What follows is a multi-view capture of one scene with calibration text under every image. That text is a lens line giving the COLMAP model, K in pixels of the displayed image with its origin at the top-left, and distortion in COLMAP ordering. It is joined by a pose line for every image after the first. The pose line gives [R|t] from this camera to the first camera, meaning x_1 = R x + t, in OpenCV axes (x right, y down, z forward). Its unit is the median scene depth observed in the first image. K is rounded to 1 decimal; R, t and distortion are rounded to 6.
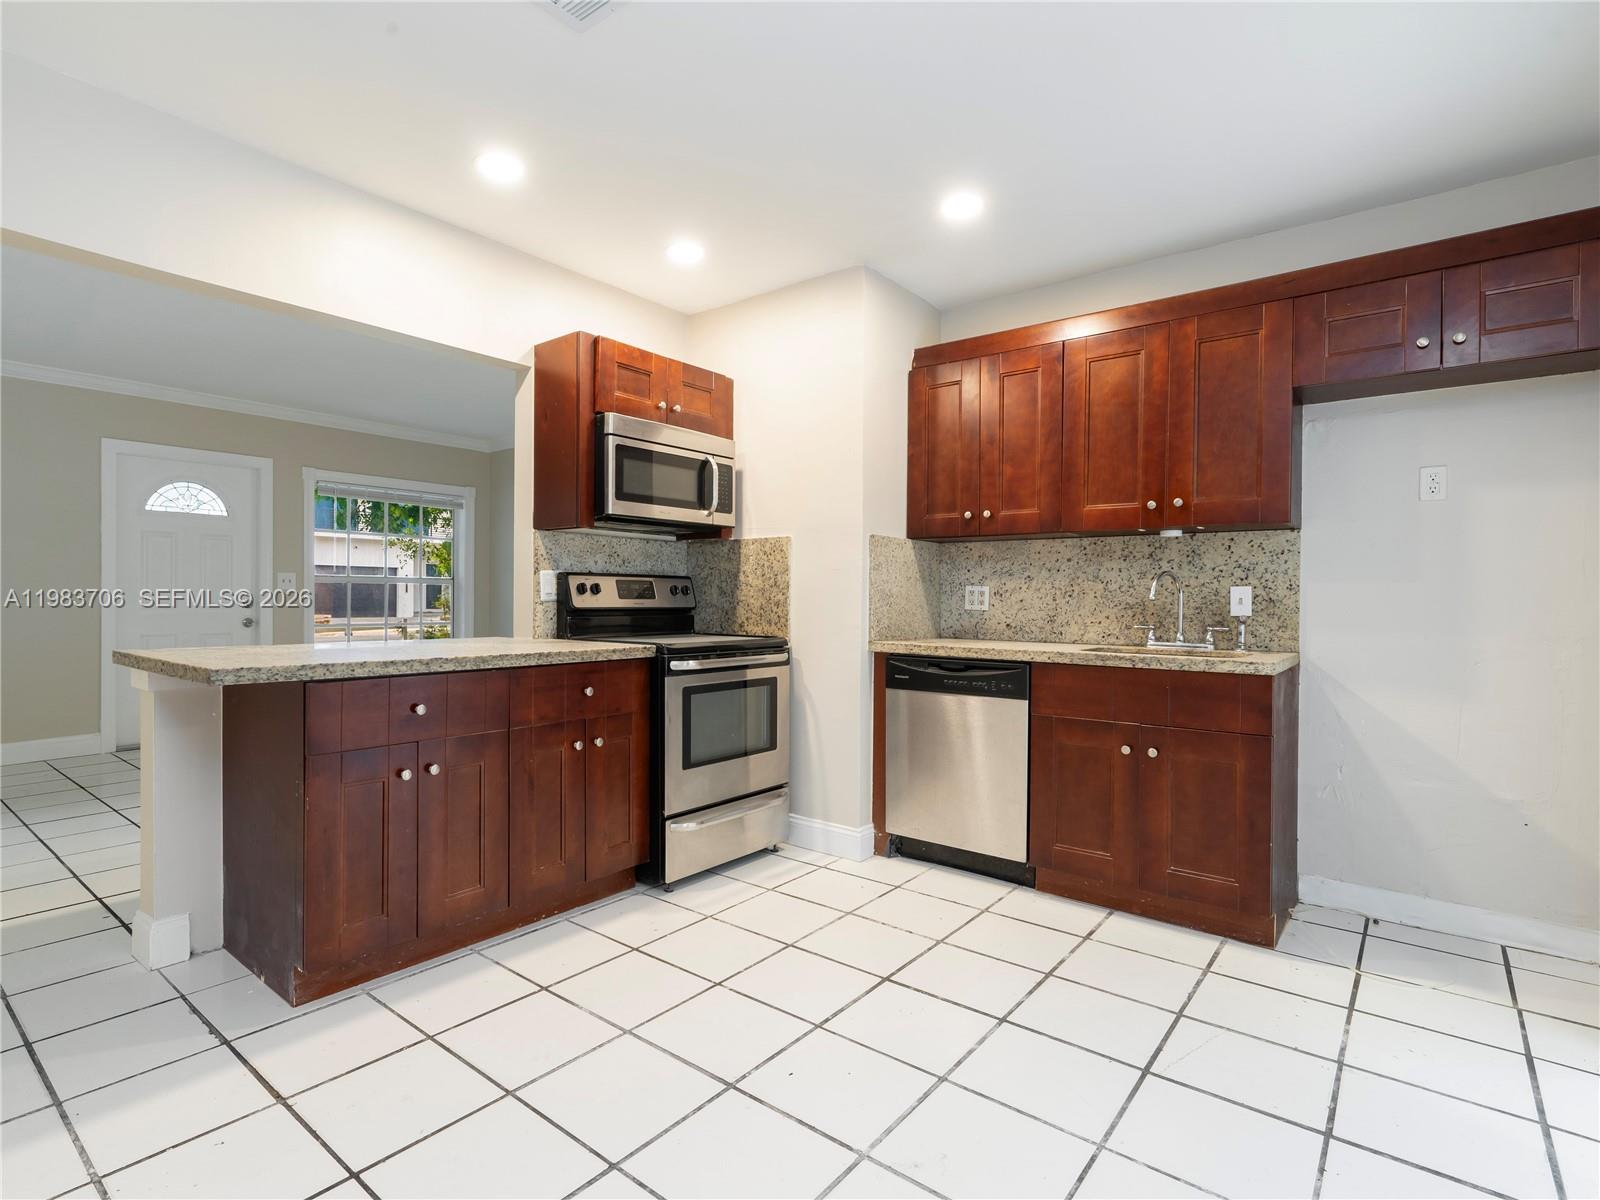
lens RADIAL K [[807.1, 0, 749.9], [0, 807.1, 603.2], [0, 0, 1]] dist [-0.002443, 0.000416]
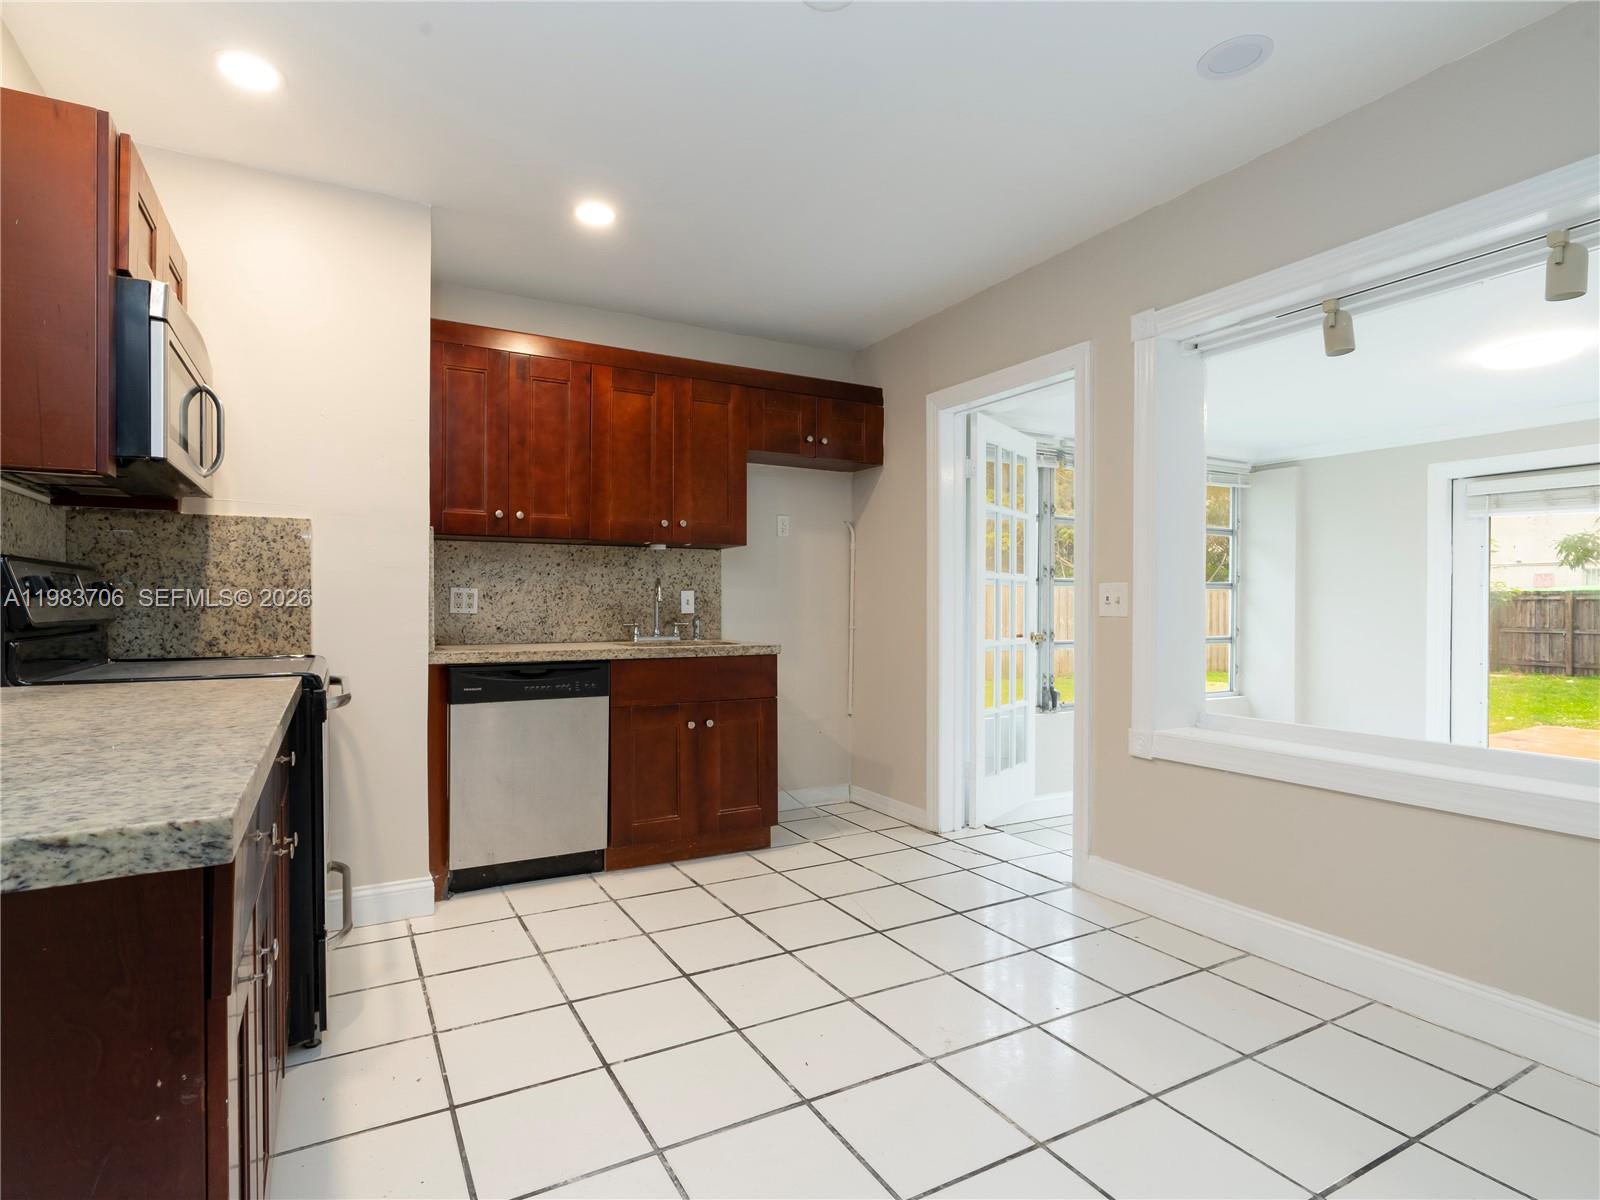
lens RADIAL K [[807.1, 0, 749.9], [0, 807.1, 603.2], [0, 0, 1]] dist [-0.002443, 0.000416]
pose [[0.387030, -0.008142, 0.922031, -0.527463], [0.009749, 0.999941, 0.004738, -0.005511], [-0.922016, 0.007156, 0.387086, 0.380080]]
